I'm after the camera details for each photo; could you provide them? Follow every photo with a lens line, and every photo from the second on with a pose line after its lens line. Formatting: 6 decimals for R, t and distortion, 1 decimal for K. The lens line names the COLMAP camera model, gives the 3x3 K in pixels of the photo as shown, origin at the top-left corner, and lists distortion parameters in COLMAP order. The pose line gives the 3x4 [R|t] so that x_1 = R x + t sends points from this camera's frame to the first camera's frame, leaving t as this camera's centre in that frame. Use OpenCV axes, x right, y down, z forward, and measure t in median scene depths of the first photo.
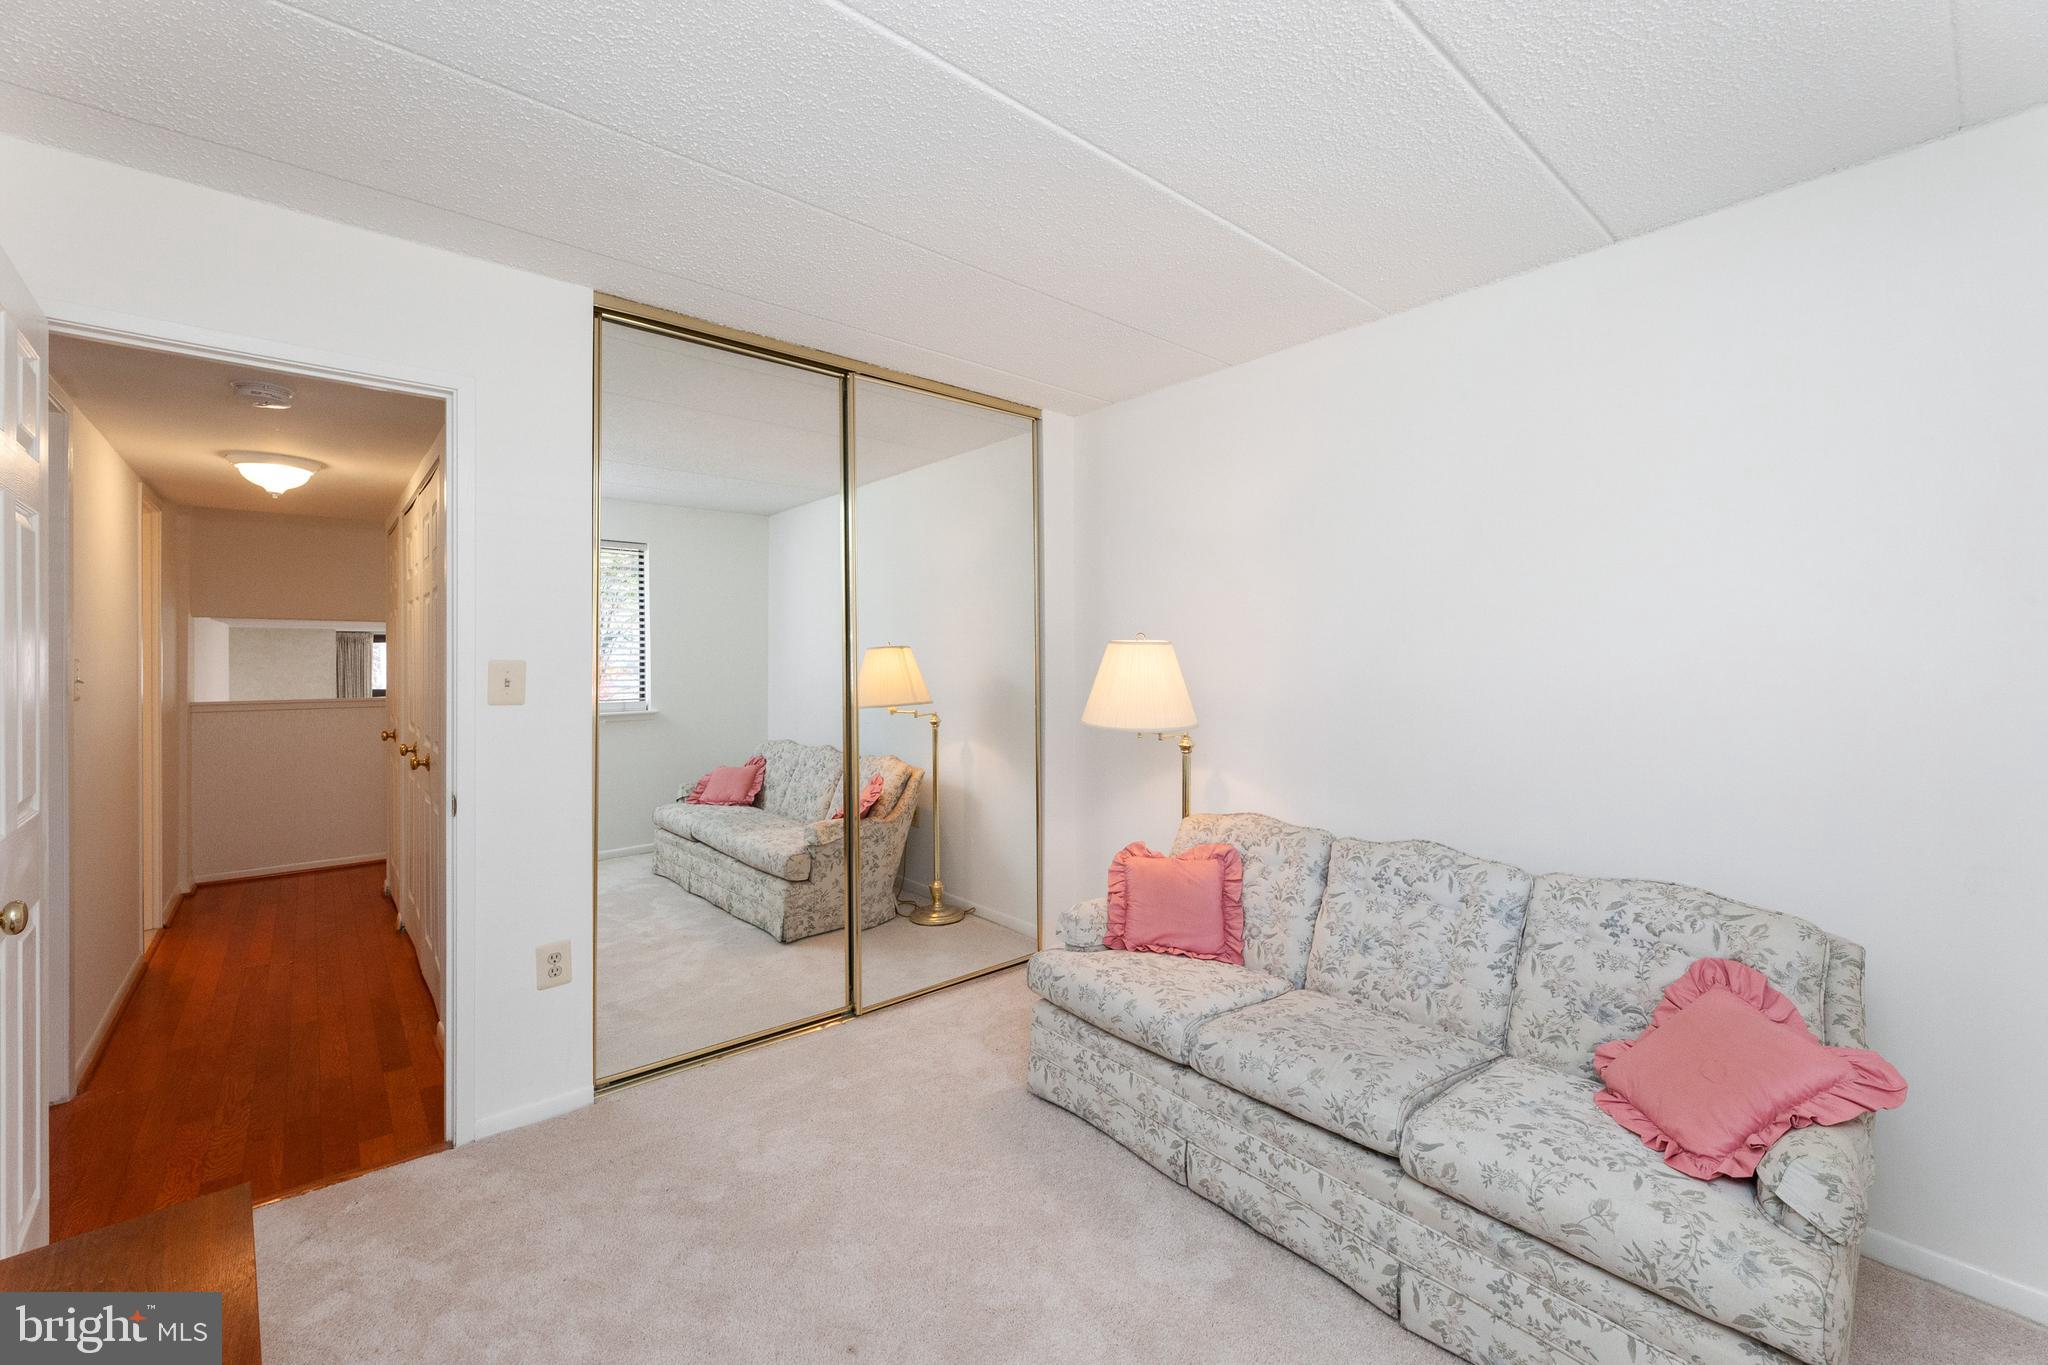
lens RADIAL K [[837.0, 0, 1026.4], [0, 837.0, 643.3], [0, 0, 1]] dist [-0.001068, 0.000073]
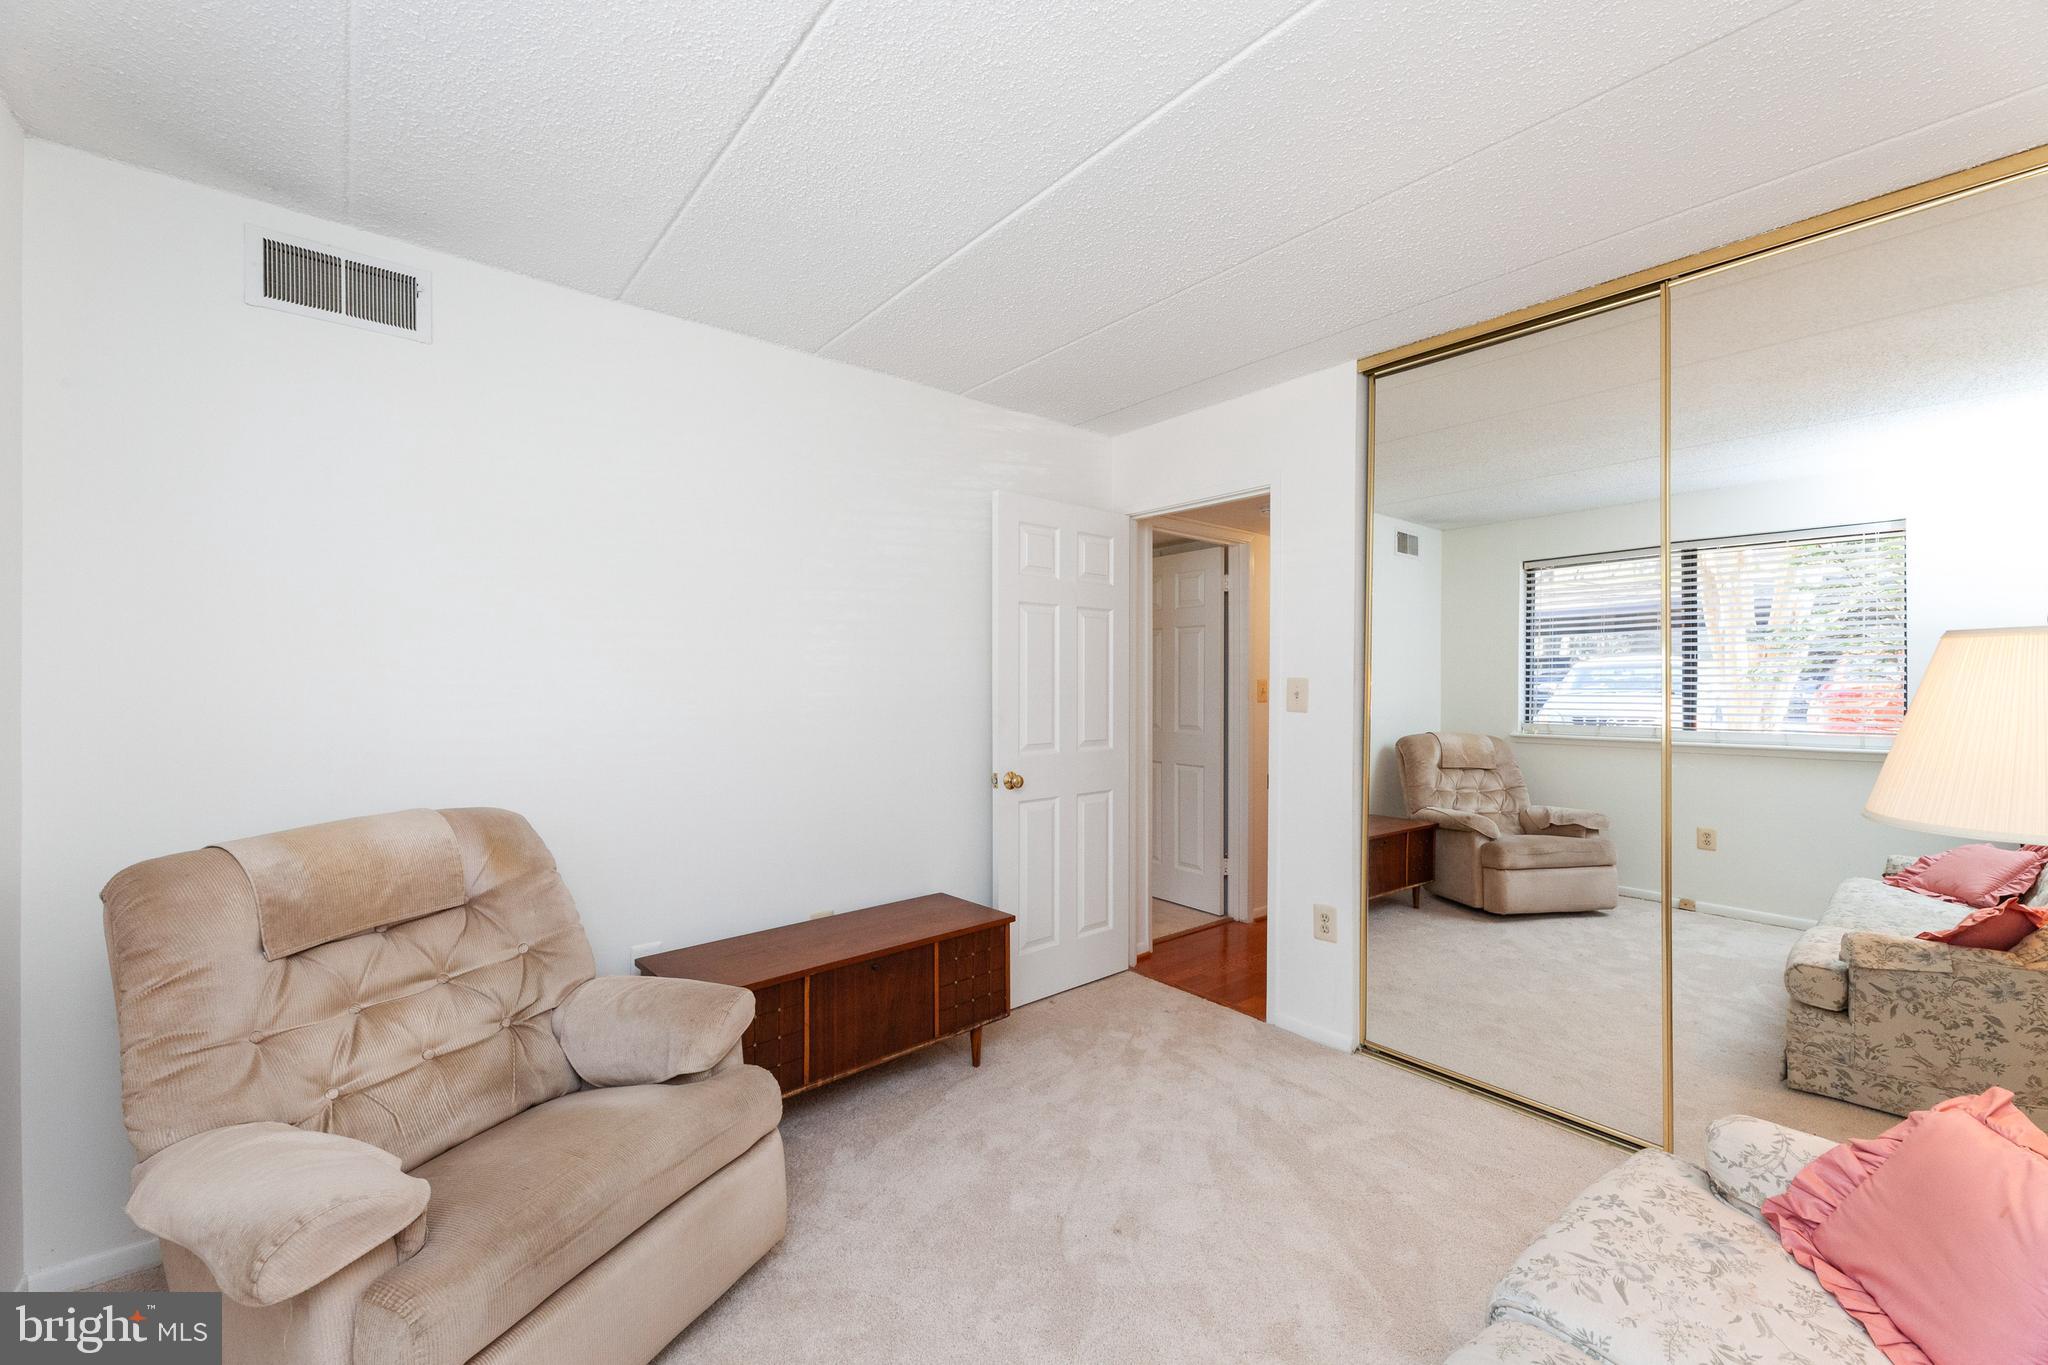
lens RADIAL K [[812.3, 0, 1044.6], [0, 812.3, 684.8], [0, 0, 1]] dist [-0.000460, -0.000059]
pose [[0.002249, -0.000576, -0.999997, 0.722989], [0.012883, 0.999917, -0.000547, 0.029590], [0.999914, -0.012882, 0.002256, 0.663202]]
